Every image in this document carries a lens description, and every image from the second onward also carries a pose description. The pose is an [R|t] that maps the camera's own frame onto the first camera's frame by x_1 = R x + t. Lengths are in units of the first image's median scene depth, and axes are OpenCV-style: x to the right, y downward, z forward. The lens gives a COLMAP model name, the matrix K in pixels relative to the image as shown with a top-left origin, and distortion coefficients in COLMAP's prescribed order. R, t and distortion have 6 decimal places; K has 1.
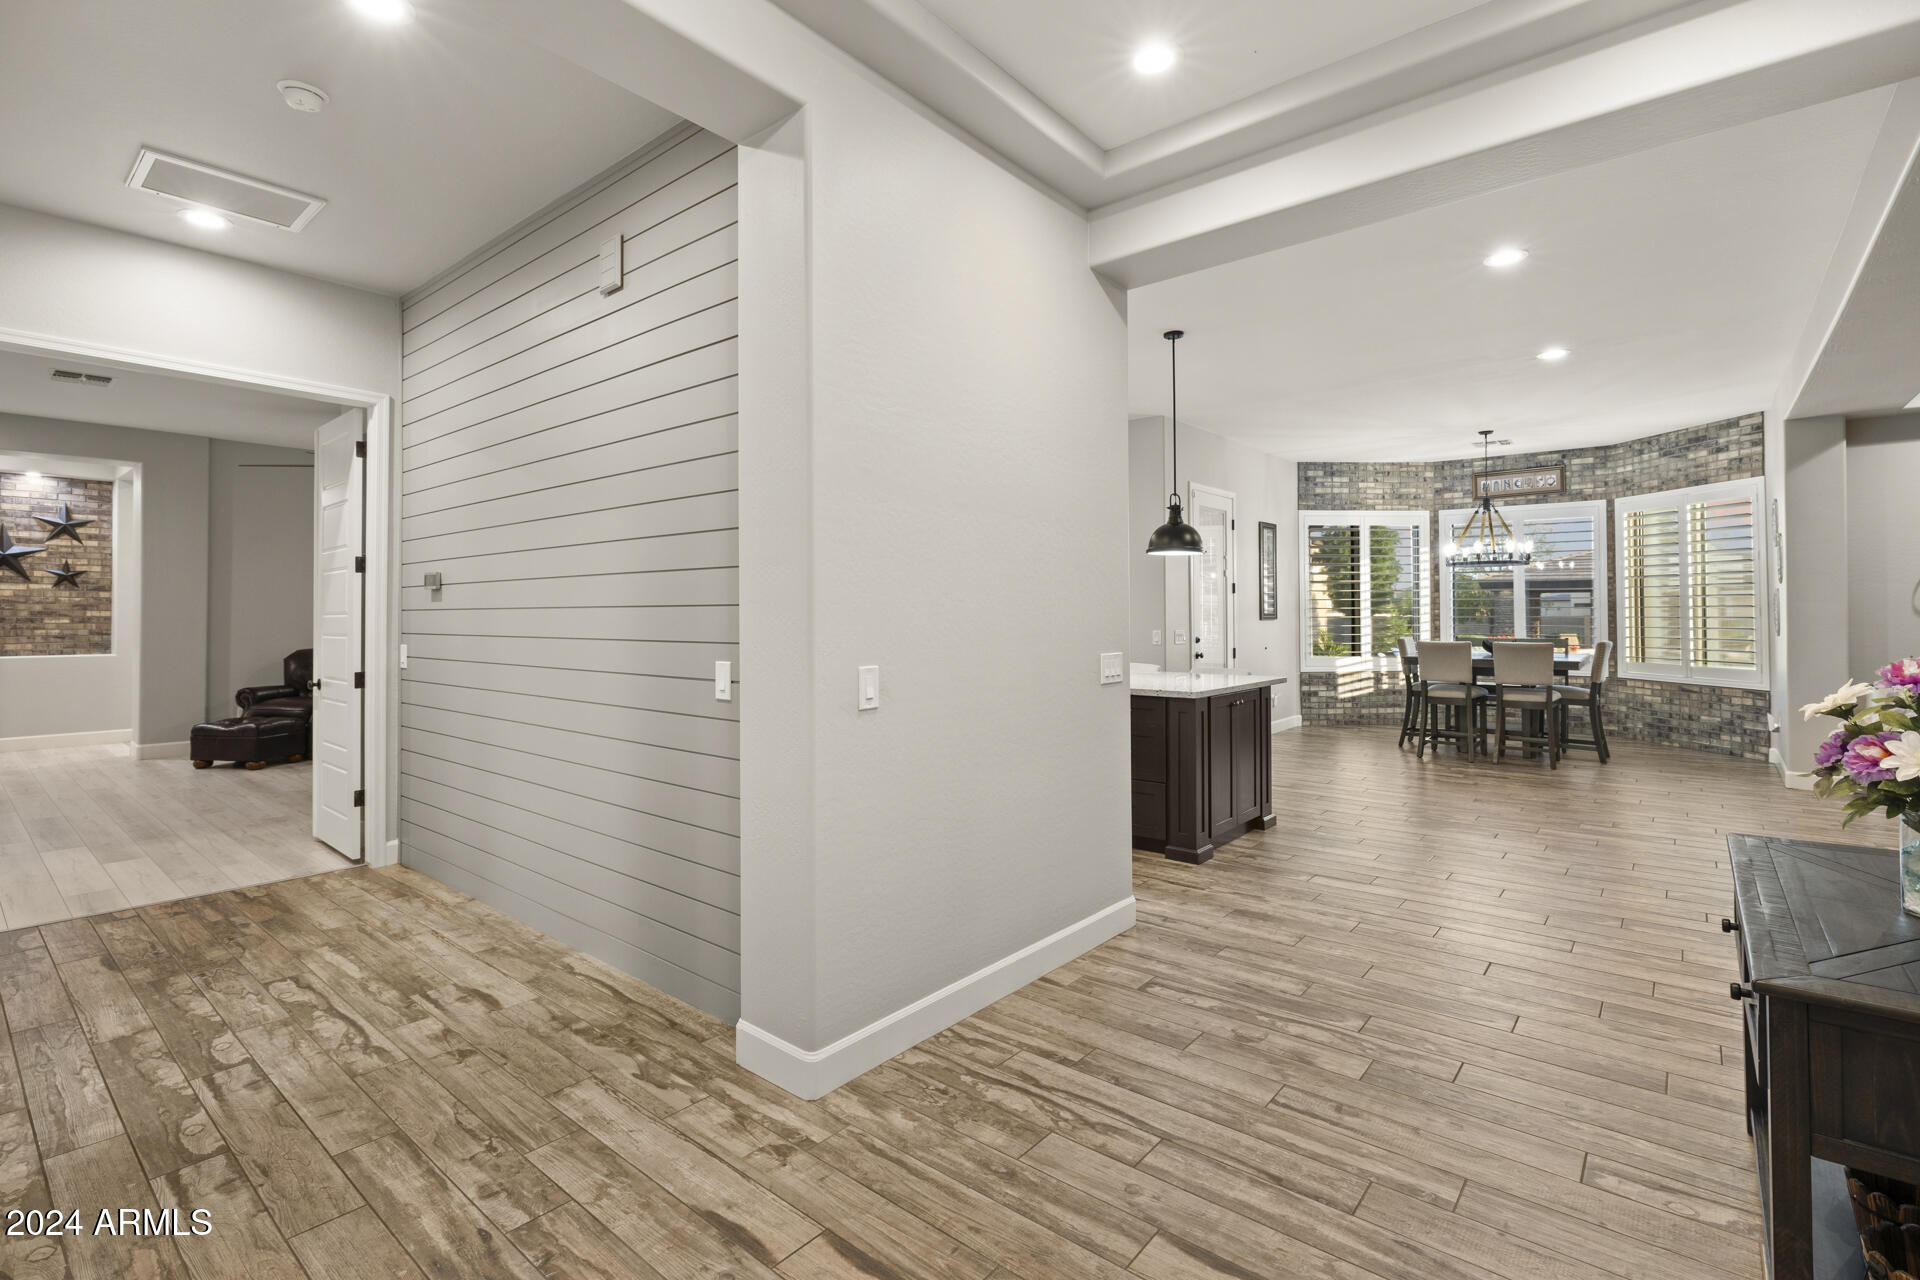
lens RADIAL K [[873.2, 0, 987.8], [0, 873.2, 604.9], [0, 0, 1]] dist [-0.008478, 0.000935]
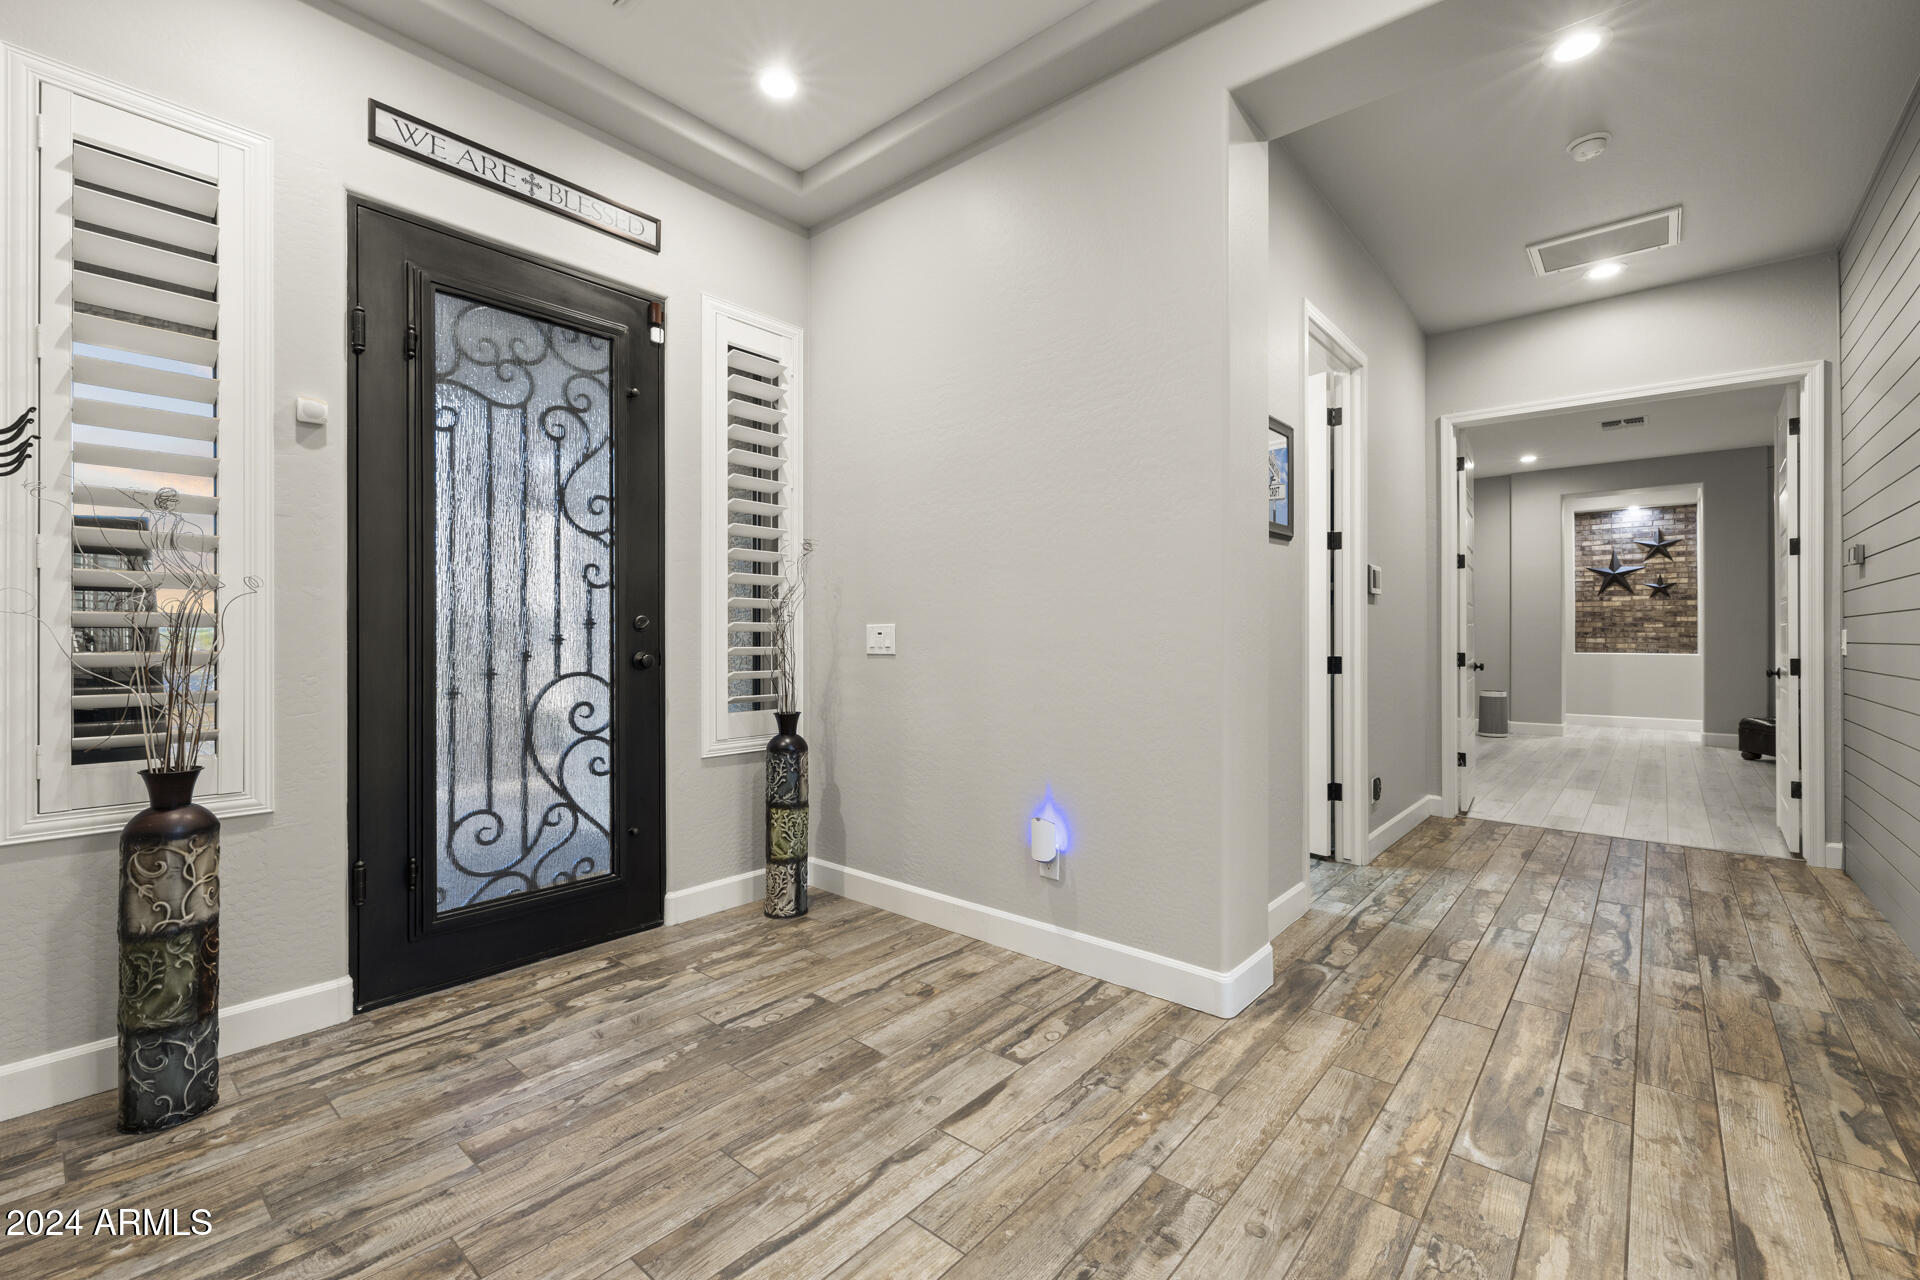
lens RADIAL K [[816.6, 0, 956.5], [0, 816.6, 637.6], [0, 0, 1]] dist [0.002631, 0.000217]
pose [[-0.023314, 0.002572, -0.999725, 0.267216], [0.014883, 0.999887, 0.002225, 0.050083], [0.999617, -0.014827, -0.023349, 0.124272]]
